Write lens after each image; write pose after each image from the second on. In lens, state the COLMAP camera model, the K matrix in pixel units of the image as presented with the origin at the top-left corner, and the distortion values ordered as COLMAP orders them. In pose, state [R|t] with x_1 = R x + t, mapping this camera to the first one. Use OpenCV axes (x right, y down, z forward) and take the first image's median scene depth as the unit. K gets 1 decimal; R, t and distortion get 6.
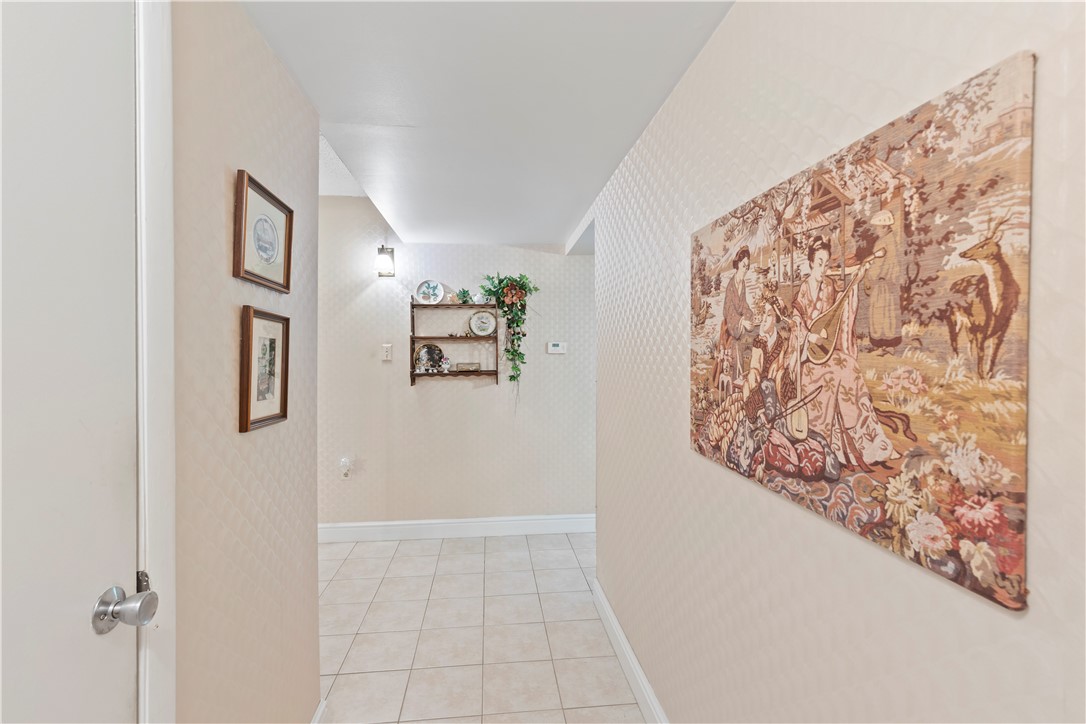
lens RADIAL K [[489.4, 0, 542.1], [0, 489.4, 361.6], [0, 0, 1]] dist [0.005372, -0.001487]
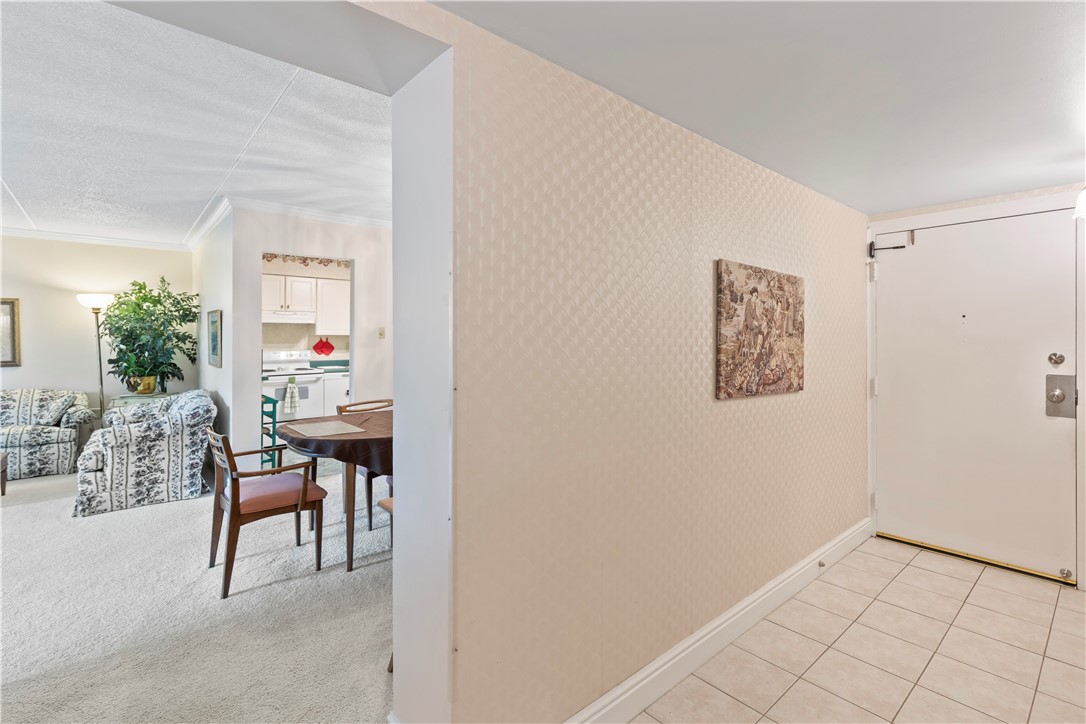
lens RADIAL K [[489.4, 0, 532.6], [0, 489.4, 337.5], [0, 0, 1]] dist [0.005372, -0.001487]
pose [[-0.550188, 0.000939, 0.835040, -0.824415], [0.007657, 0.999963, 0.003920, -0.030354], [-0.835005, 0.008551, -0.550175, 2.956997]]
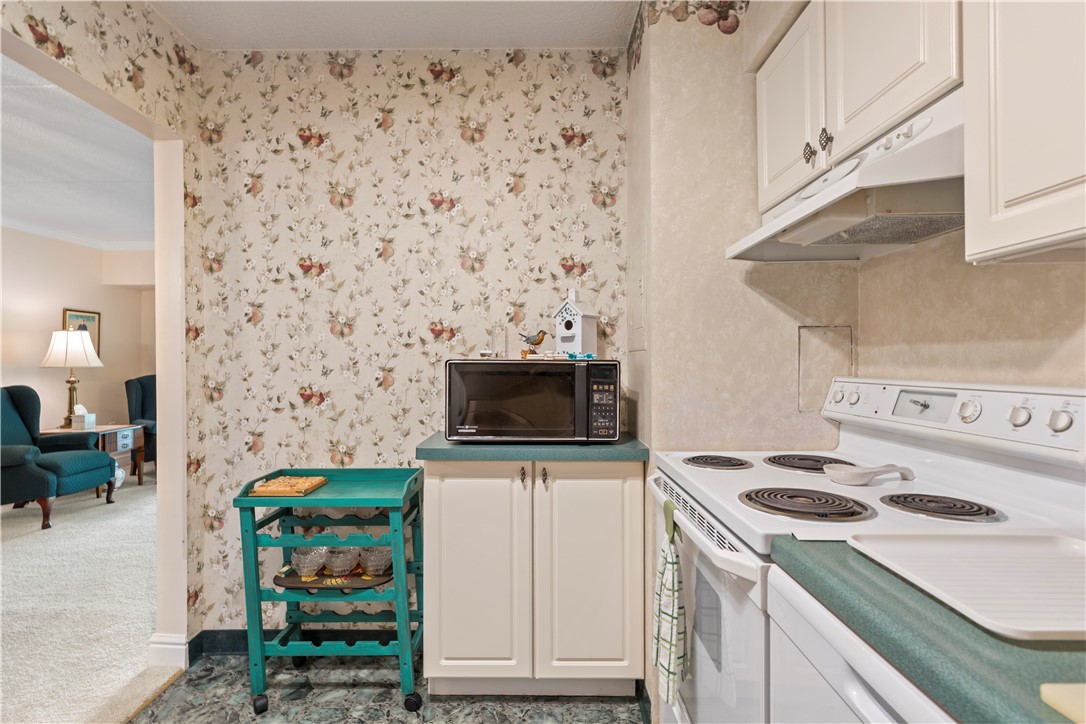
lens RADIAL K [[489.4, 0, 544.0], [0, 489.4, 360.1], [0, 0, 1]] dist [0.005372, -0.001487]
pose [[0.992005, -0.001174, -0.126196, 5.813947], [-0.000003, 0.999957, -0.009323, 0.110798], [0.126202, 0.009249, 0.991962, 0.836767]]
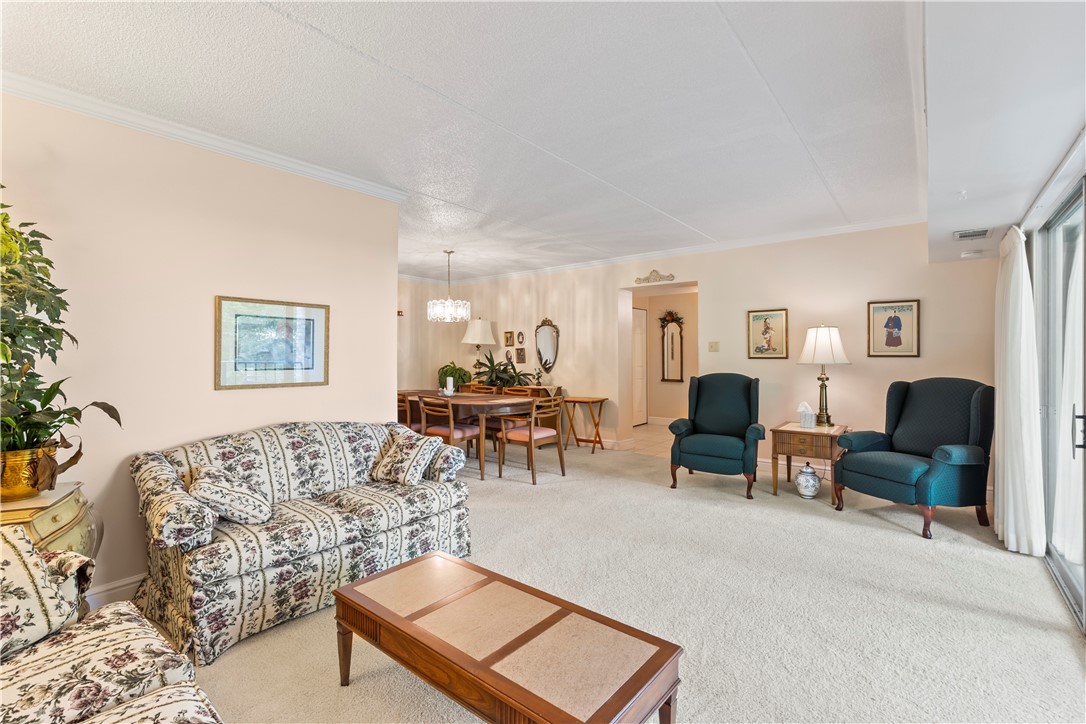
lens RADIAL K [[489.4, 0, 538.6], [0, 489.4, 354.5], [0, 0, 1]] dist [0.005372, -0.001487]
pose [[-0.709663, 0.003744, -0.704531, 5.898935], [-0.001743, 0.999973, 0.007070, 0.014563], [0.704539, 0.006245, -0.709638, 6.237067]]
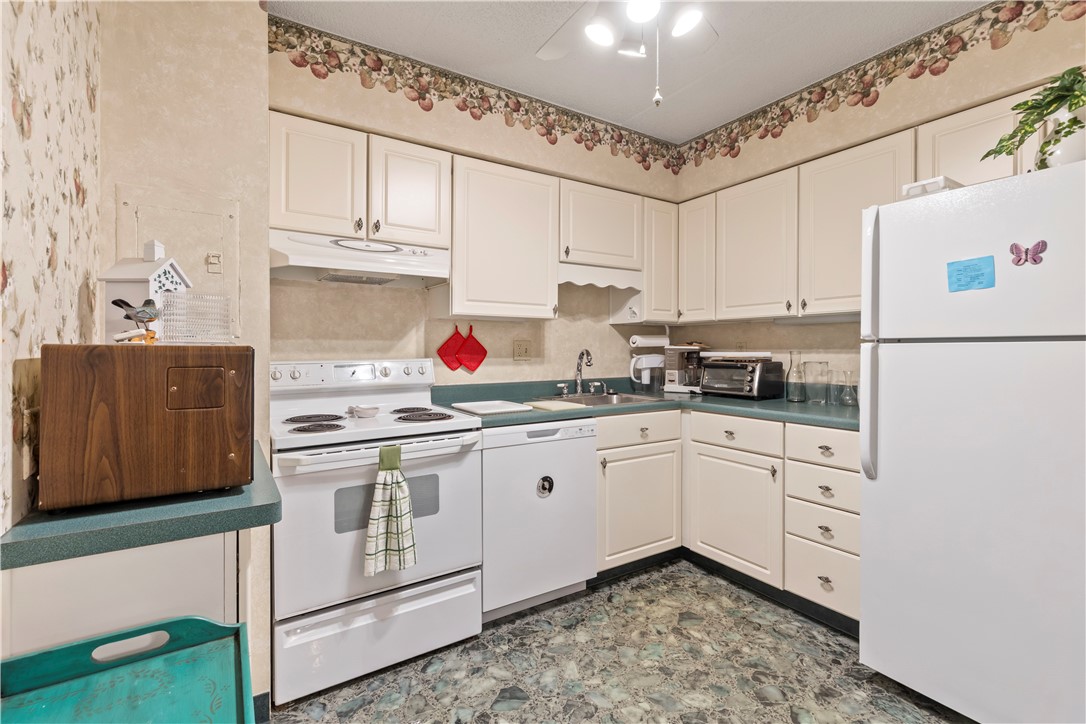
lens RADIAL K [[489.4, 0, 539.8], [0, 489.4, 352.2], [0, 0, 1]] dist [0.005372, -0.001487]
pose [[-0.429835, -0.005926, 0.902888, 4.110529], [0.008857, 0.999903, 0.010779, 0.097782], [-0.902864, 0.012630, -0.429741, 2.371658]]
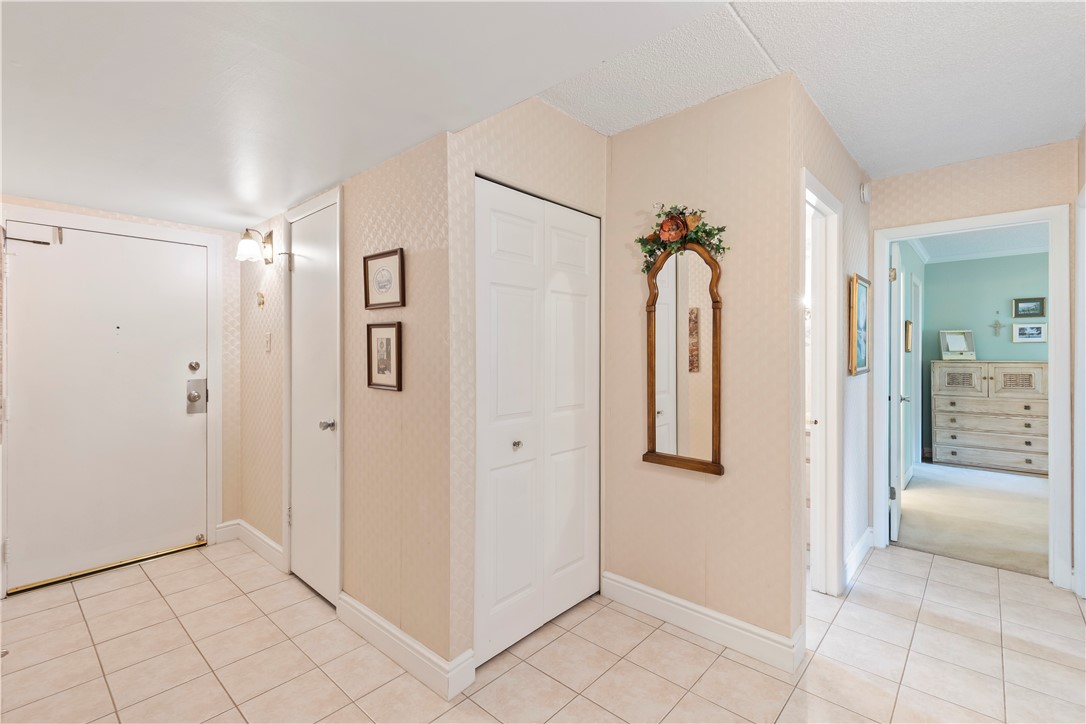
lens RADIAL K [[489.4, 0, 543.2], [0, 489.4, 350.4], [0, 0, 1]] dist [0.005372, -0.001487]
pose [[-0.756721, 0.000248, -0.653738, 0.154487], [-0.006285, 0.999951, 0.007654, -0.026556], [0.653707, 0.009901, -0.756683, 3.095942]]
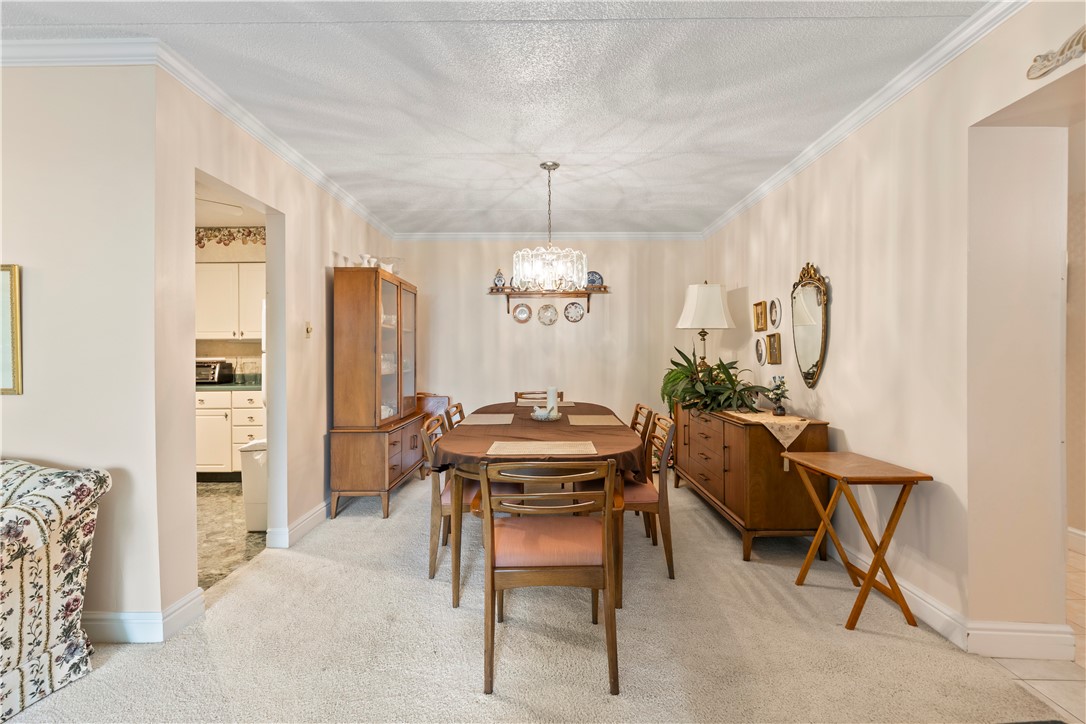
lens RADIAL K [[489.4, 0, 540.8], [0, 489.4, 357.5], [0, 0, 1]] dist [0.005372, -0.001487]
pose [[-0.991229, 0.004824, 0.132065, 2.115175], [0.007086, 0.999836, 0.016666, 0.075374], [-0.131963, 0.017456, -0.991101, 4.632140]]
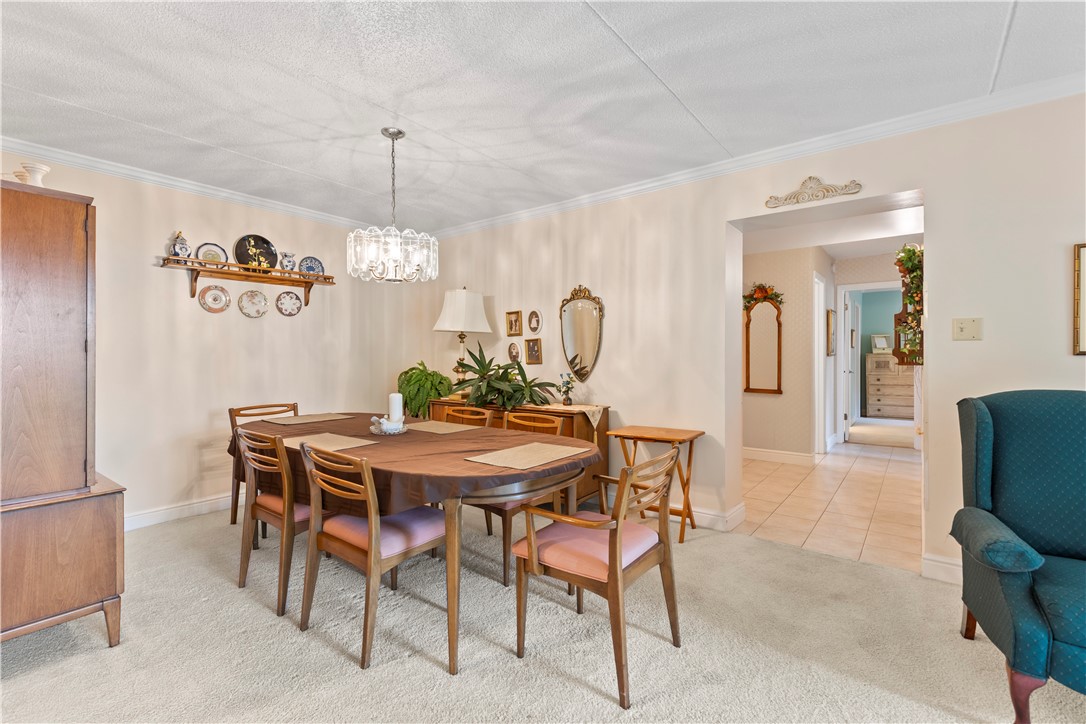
lens RADIAL K [[489.4, 0, 540.6], [0, 489.4, 359.1], [0, 0, 1]] dist [0.005372, -0.001487]
pose [[-0.705484, 0.008888, -0.708671, 3.919261], [-0.003278, 0.999870, 0.015803, 0.082258], [0.708719, 0.013472, -0.705363, 3.907688]]
